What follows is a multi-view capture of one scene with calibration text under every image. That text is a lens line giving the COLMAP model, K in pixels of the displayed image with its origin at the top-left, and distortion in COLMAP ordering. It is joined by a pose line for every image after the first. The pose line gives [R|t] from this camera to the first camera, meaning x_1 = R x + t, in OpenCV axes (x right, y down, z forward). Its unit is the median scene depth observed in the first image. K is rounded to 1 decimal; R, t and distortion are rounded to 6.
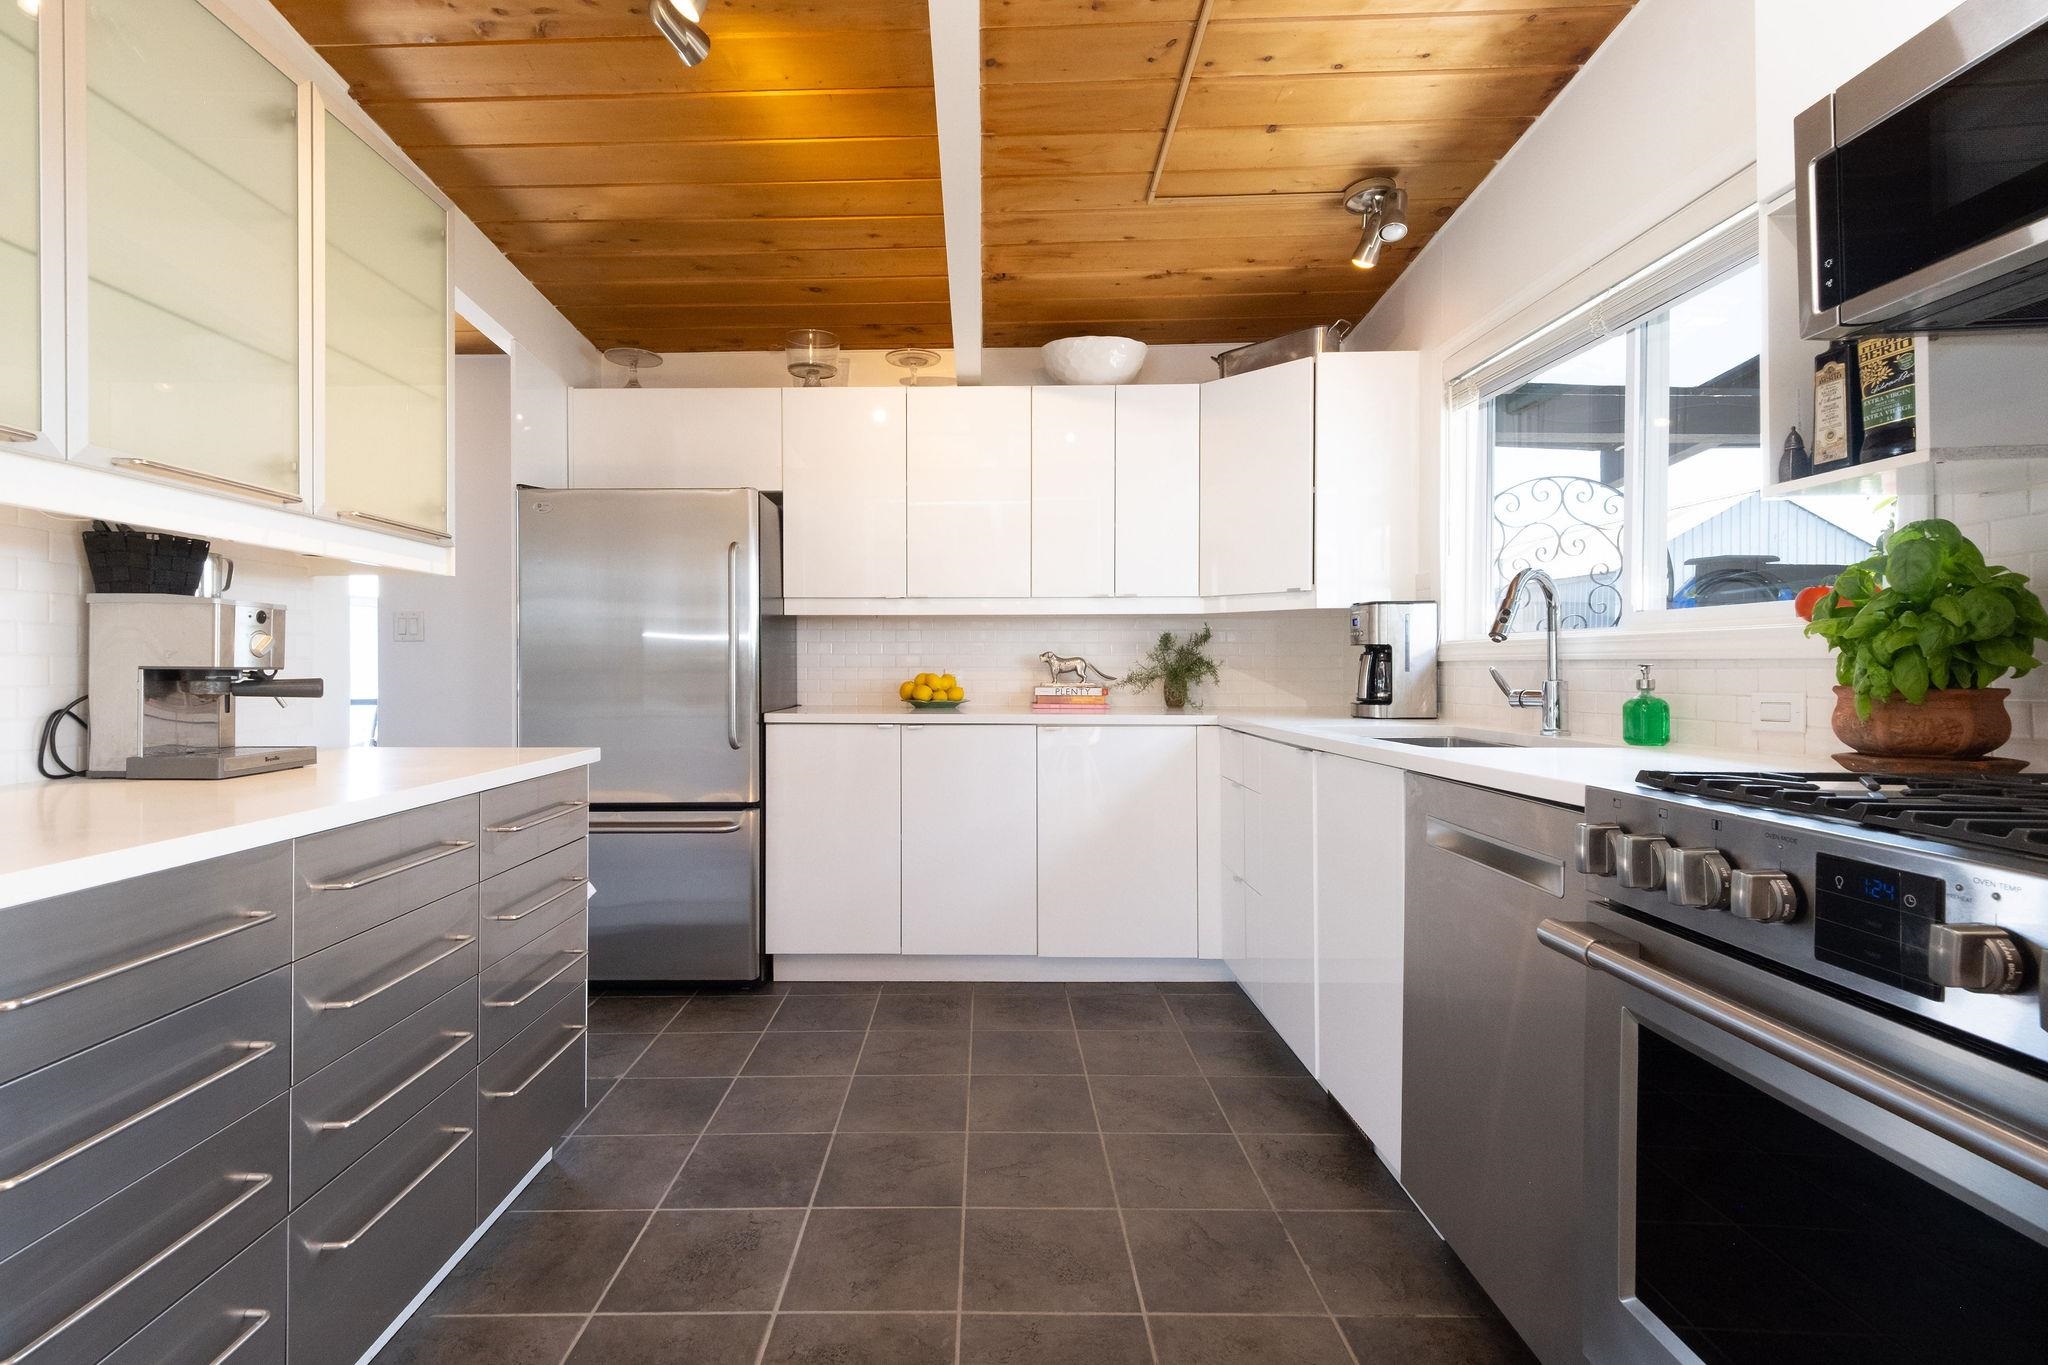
lens RADIAL K [[944.5, 0, 955.4], [0, 944.5, 661.8], [0, 0, 1]] dist [0.012552, -0.000861]
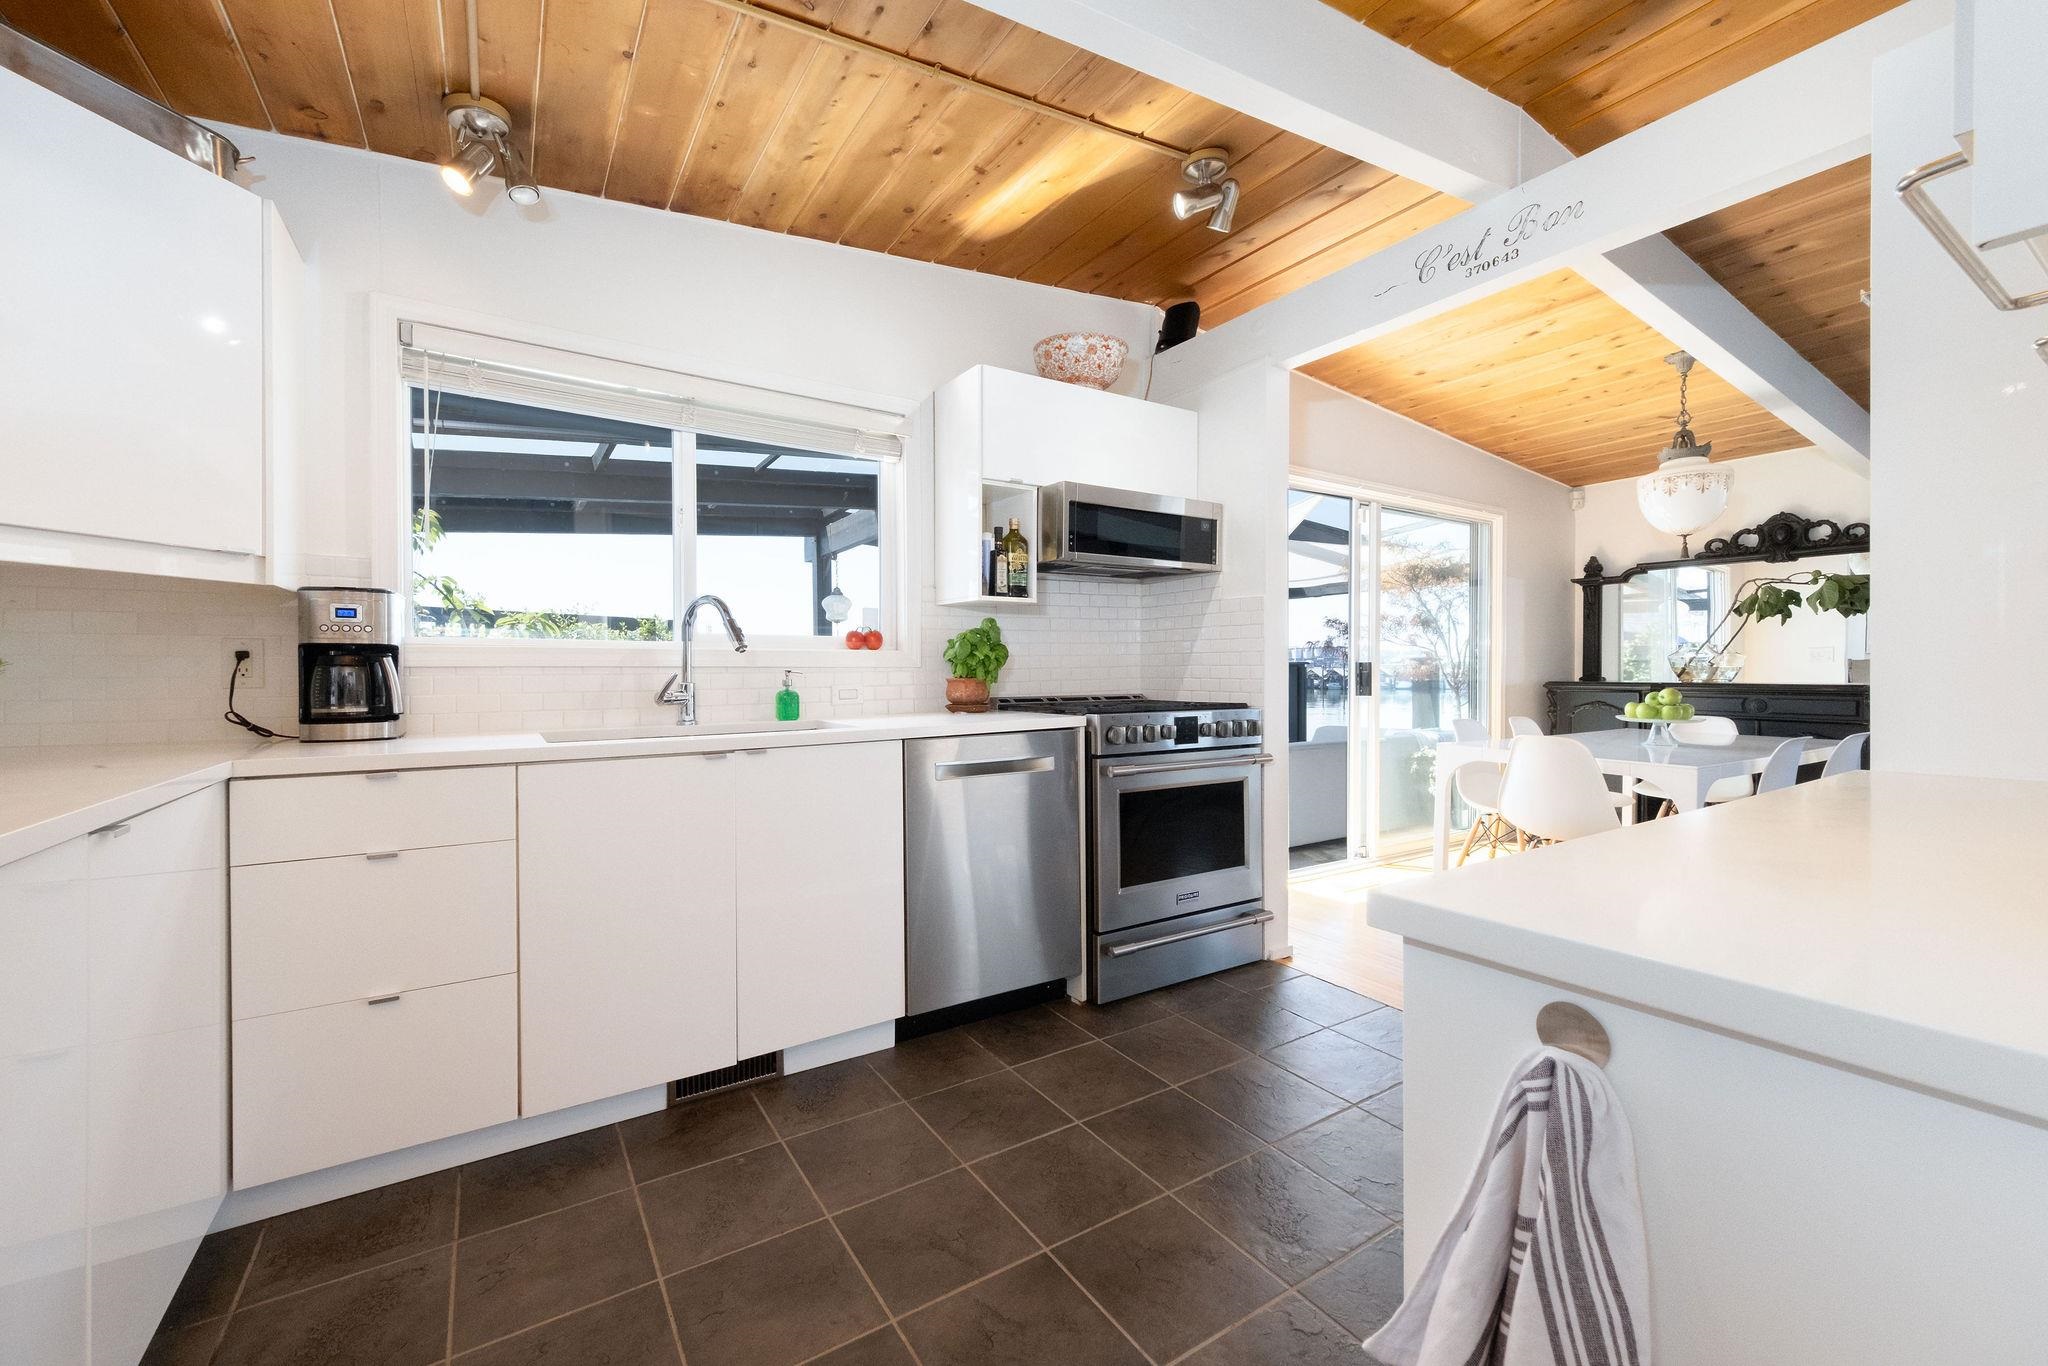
lens RADIAL K [[817.5, 0, 1024.0], [0, 817.5, 683.0], [0, 0, 1]] dist [0.000468, 0.000007]
pose [[-0.569039, -0.002720, 0.822306, -0.414876], [0.003908, 0.999974, 0.006012, 0.011779], [-0.822301, 0.006634, -0.569014, 0.961286]]
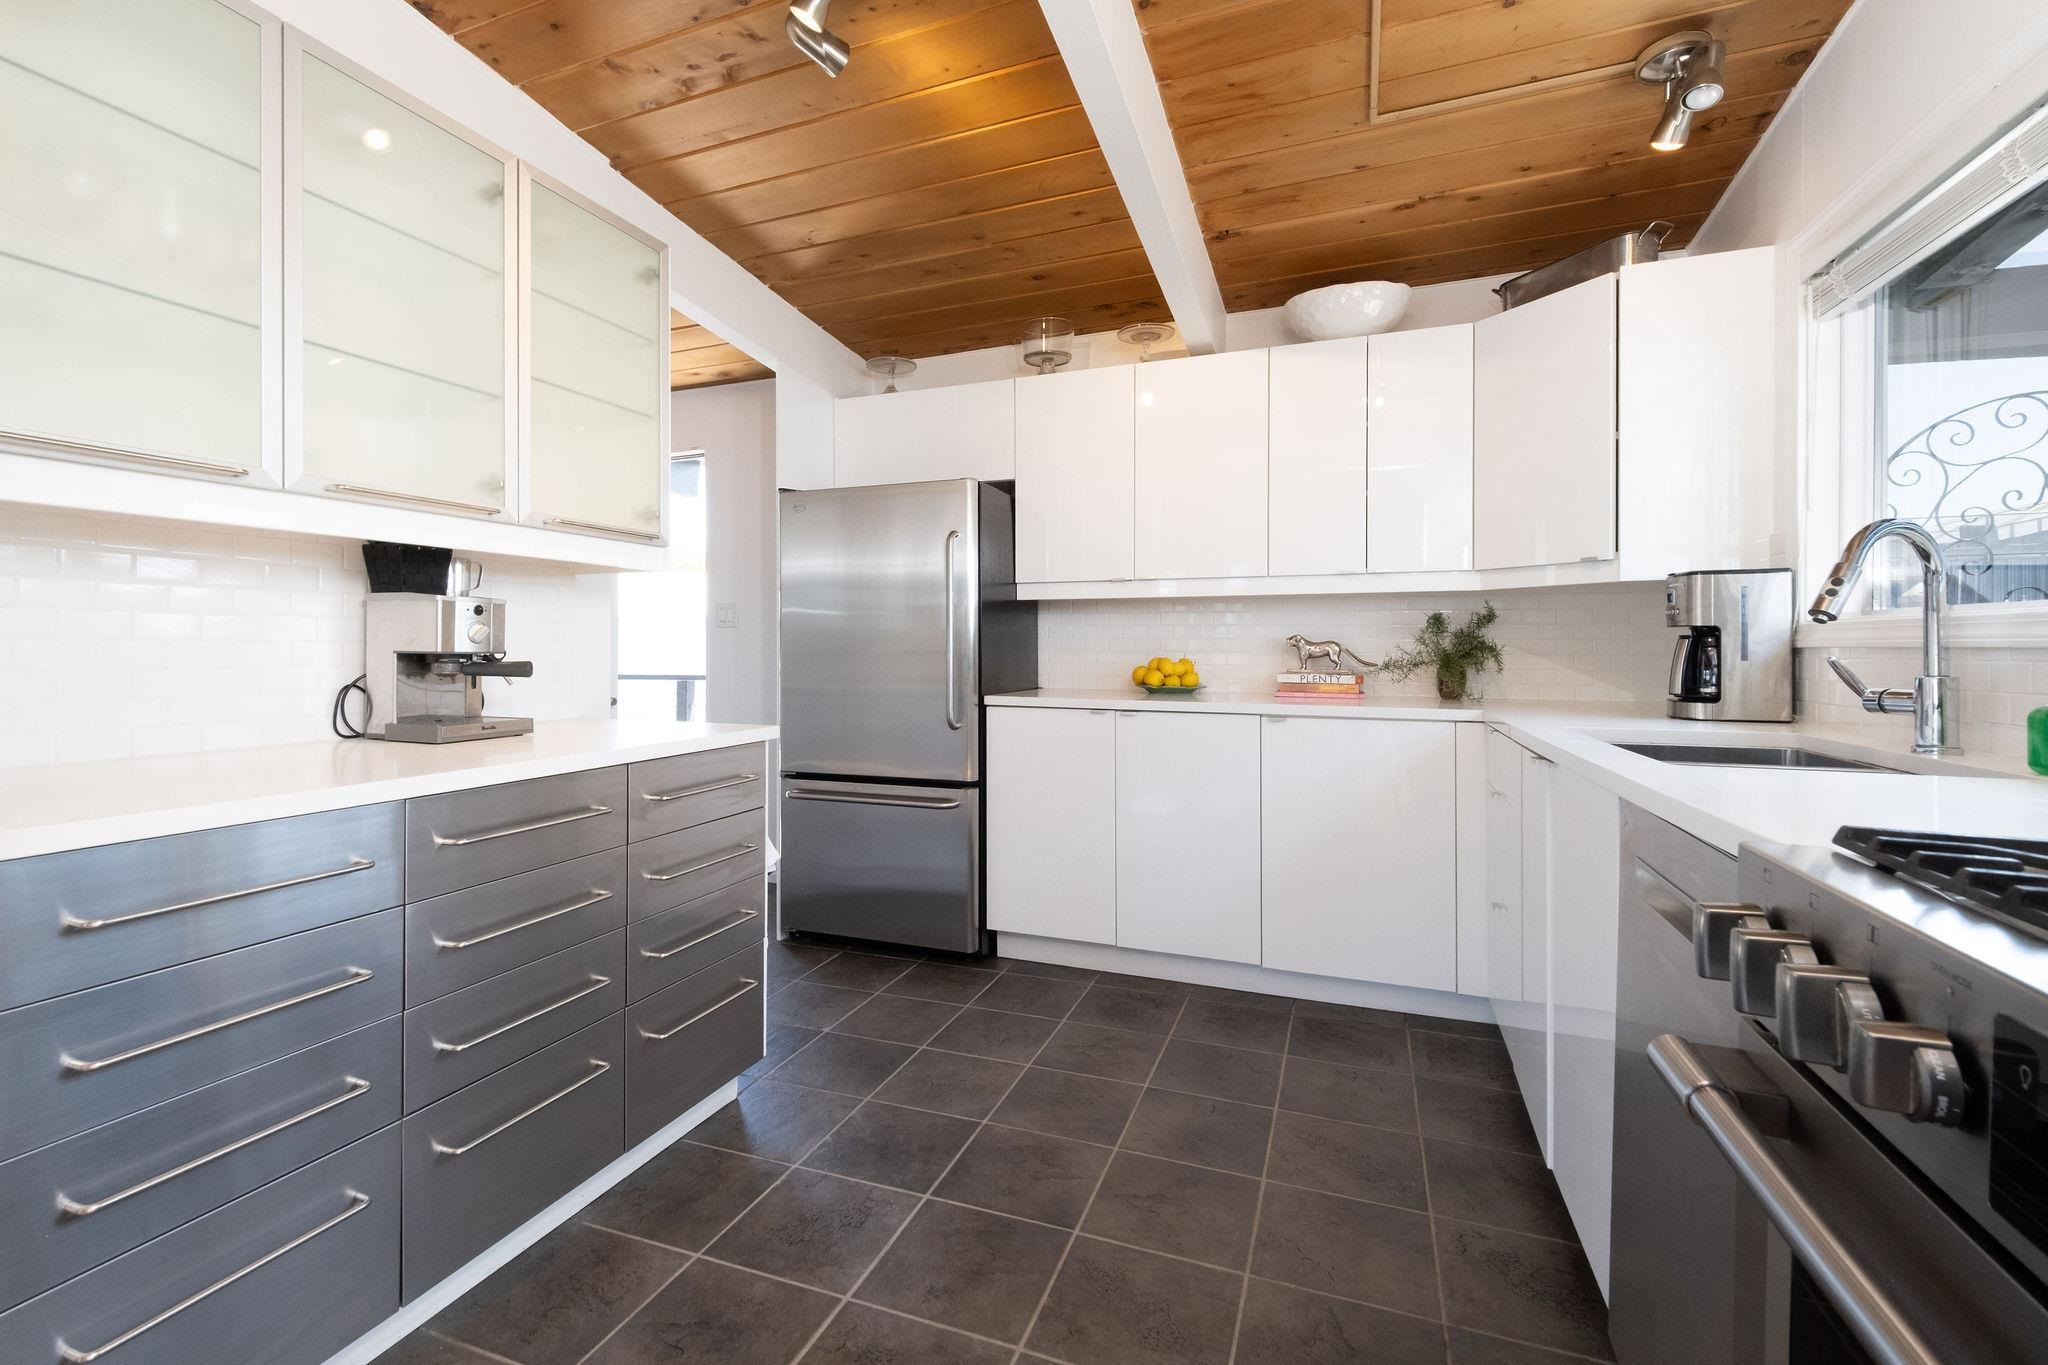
lens RADIAL K [[901.0, 0, 979.1], [0, 901.0, 644.5], [0, 0, 1]] dist [0.018628, -0.013728]
pose [[0.935620, 0.001522, -0.353005, 0.153531], [-0.001026, 0.999998, 0.001593, -0.003404], [0.353007, -0.001128, 0.935620, 0.086045]]
